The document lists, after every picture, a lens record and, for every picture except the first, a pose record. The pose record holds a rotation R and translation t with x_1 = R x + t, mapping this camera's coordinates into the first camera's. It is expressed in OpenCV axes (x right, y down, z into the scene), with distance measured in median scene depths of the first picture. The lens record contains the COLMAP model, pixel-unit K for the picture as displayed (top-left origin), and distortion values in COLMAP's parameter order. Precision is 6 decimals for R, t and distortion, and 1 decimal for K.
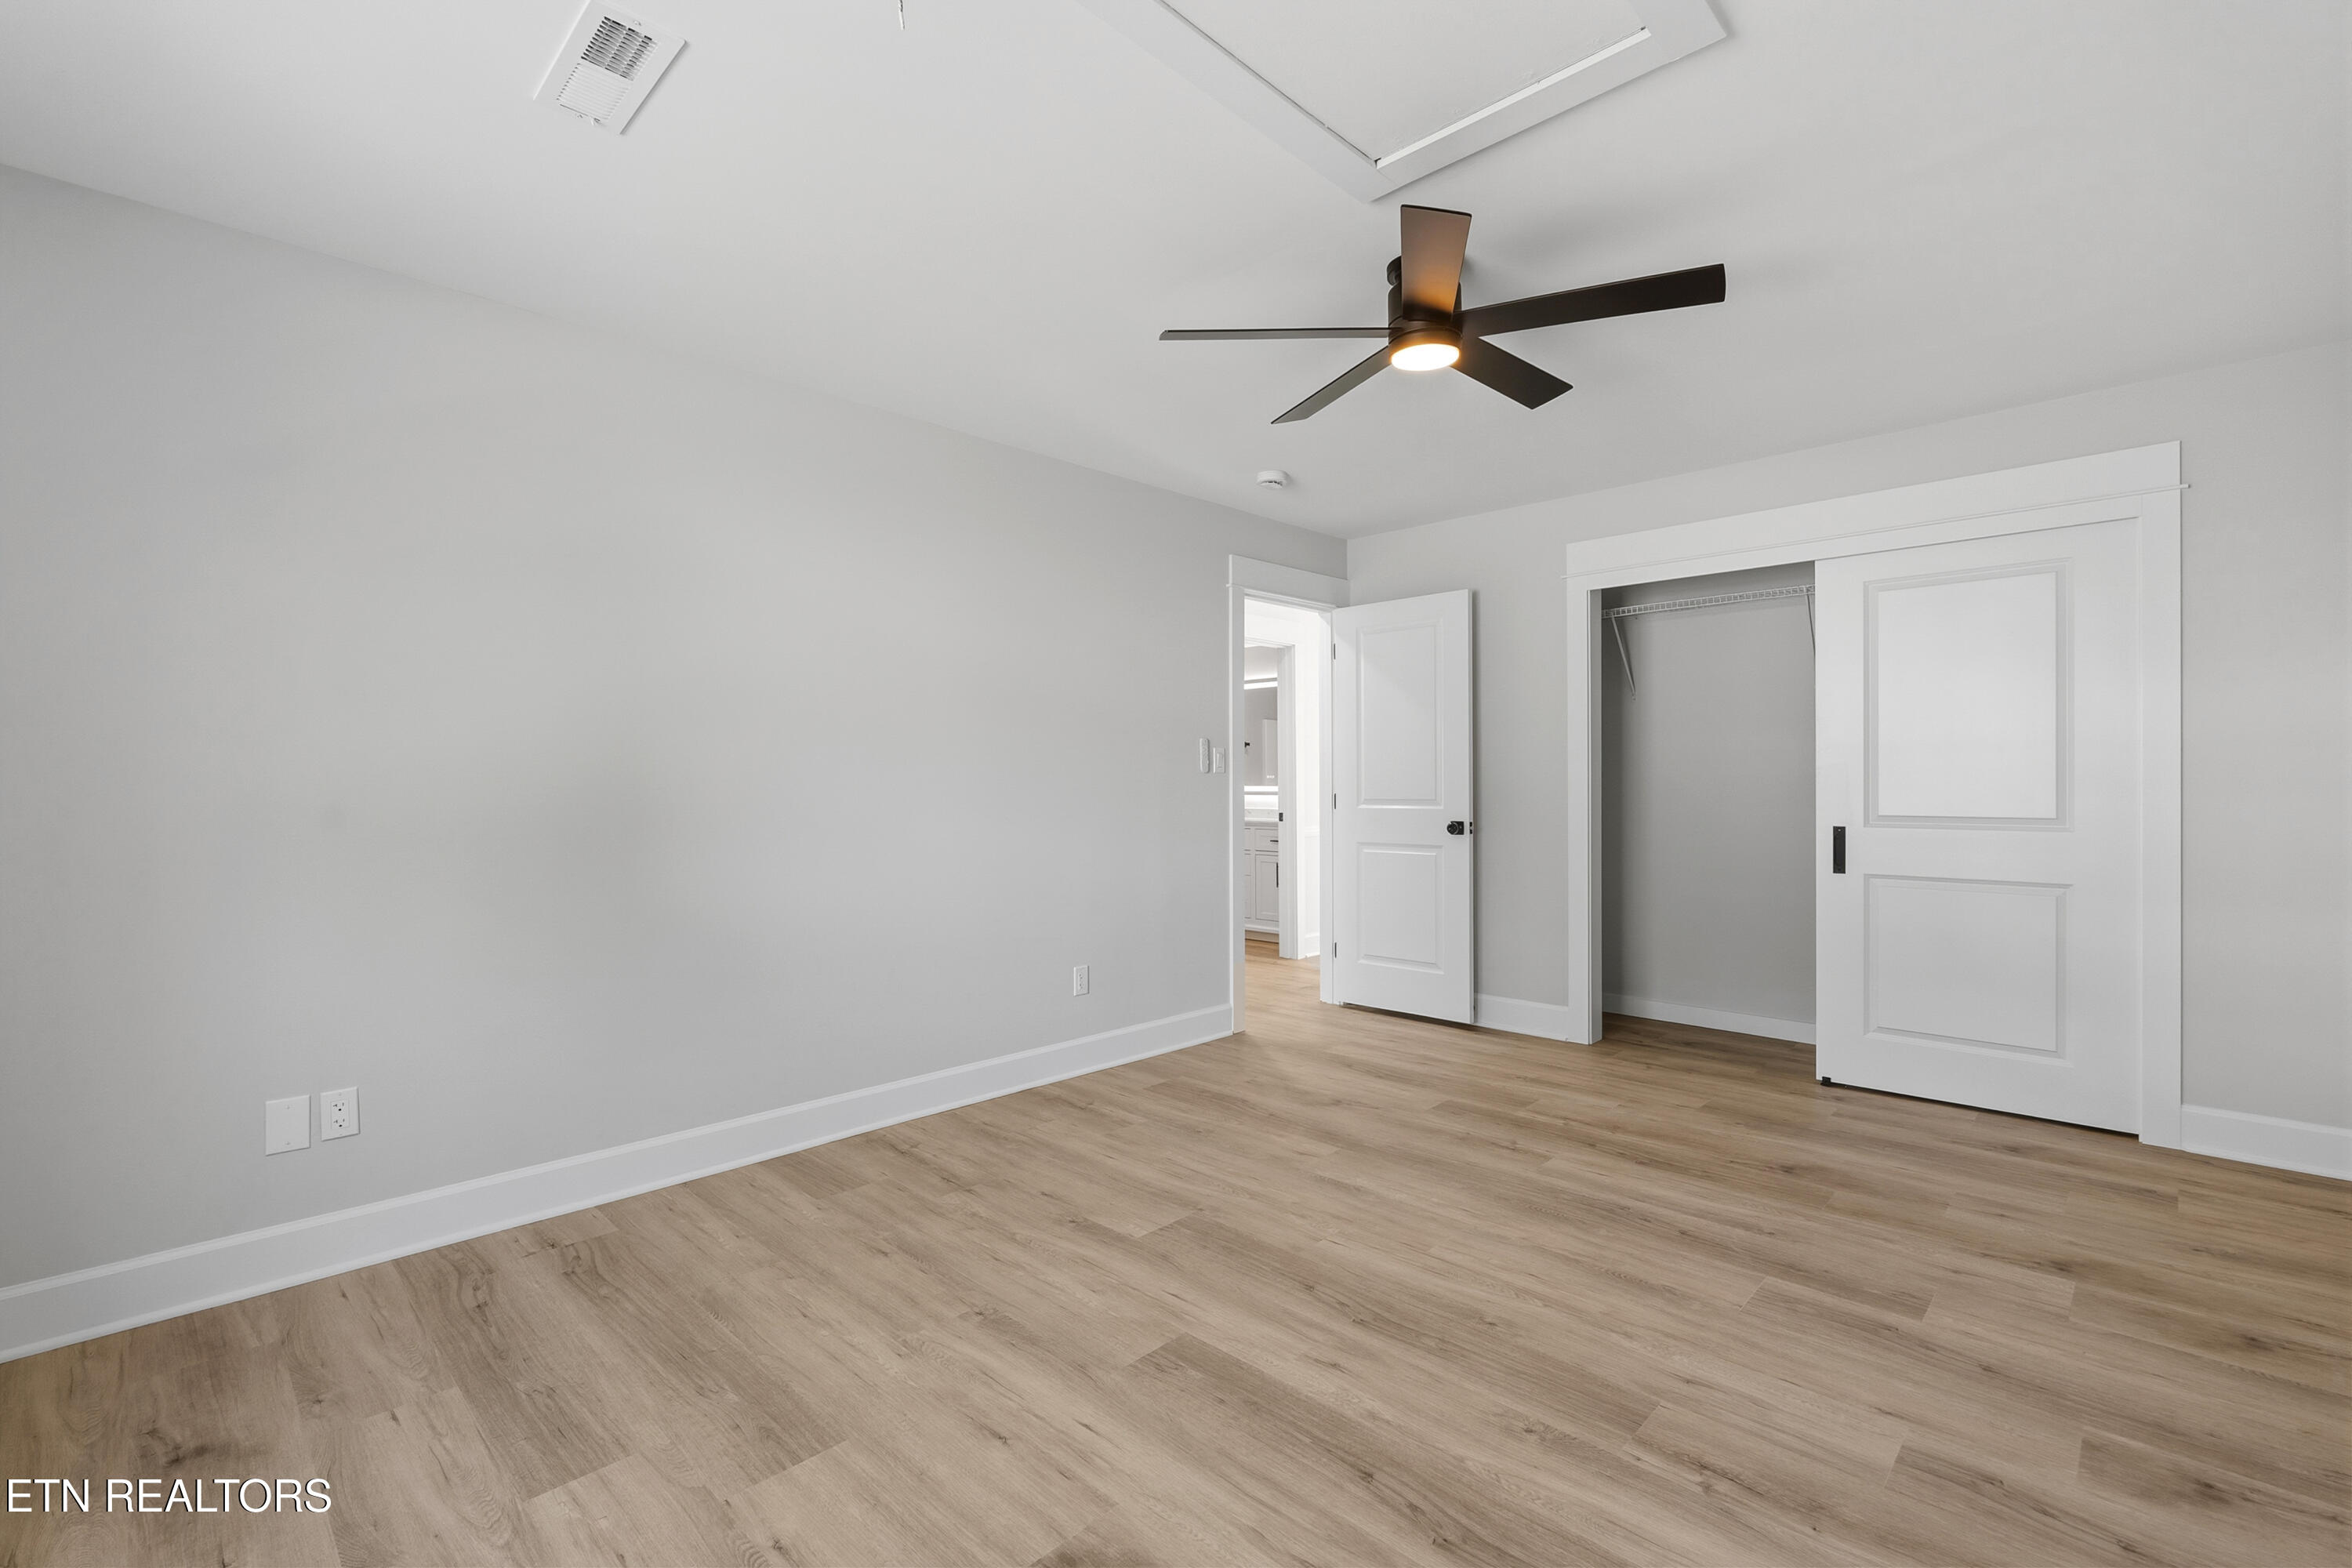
lens RADIAL K [[1037.5, 0, 1175.7], [0, 1037.5, 788.2], [0, 0, 1]] dist [-0.003678, -0.000692]
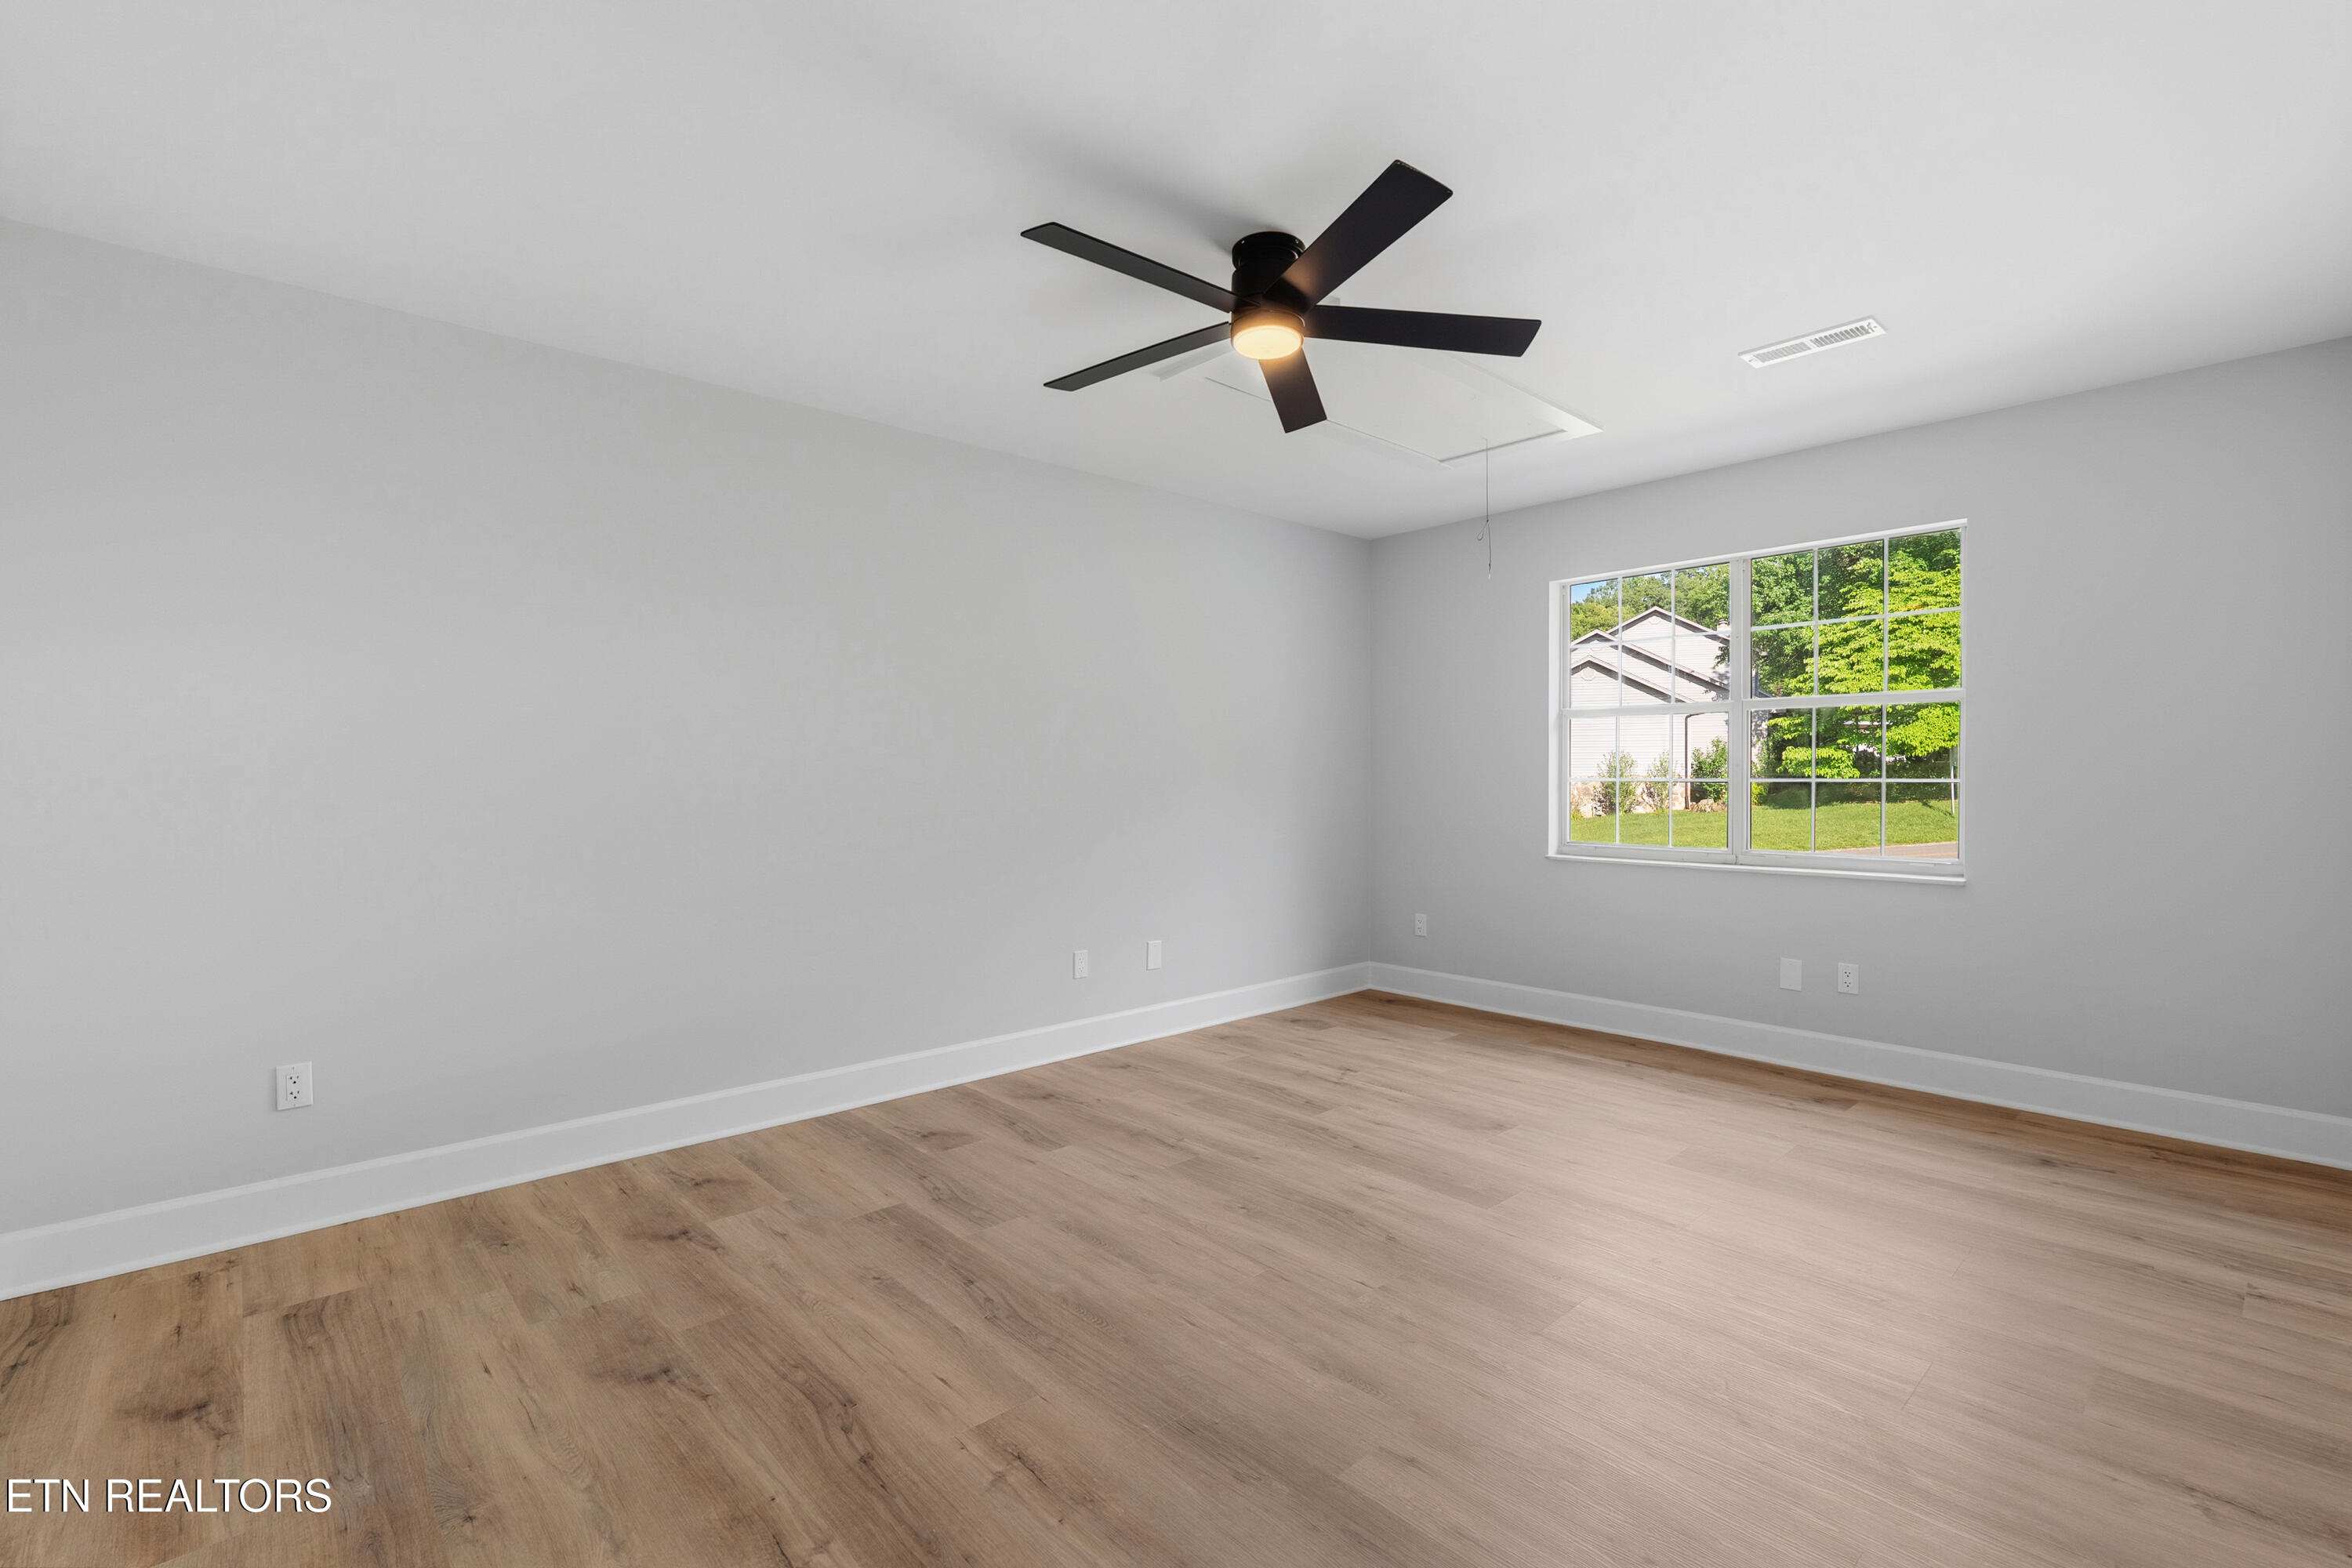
lens RADIAL K [[1037.5, 0, 1182.9], [0, 1037.5, 797.6], [0, 0, 1]] dist [-0.003678, -0.000692]
pose [[-0.998431, 0.006284, 0.055646, 0.265437], [0.008000, 0.999498, 0.030670, -0.016087], [-0.055425, 0.031067, -0.997979, 1.956045]]
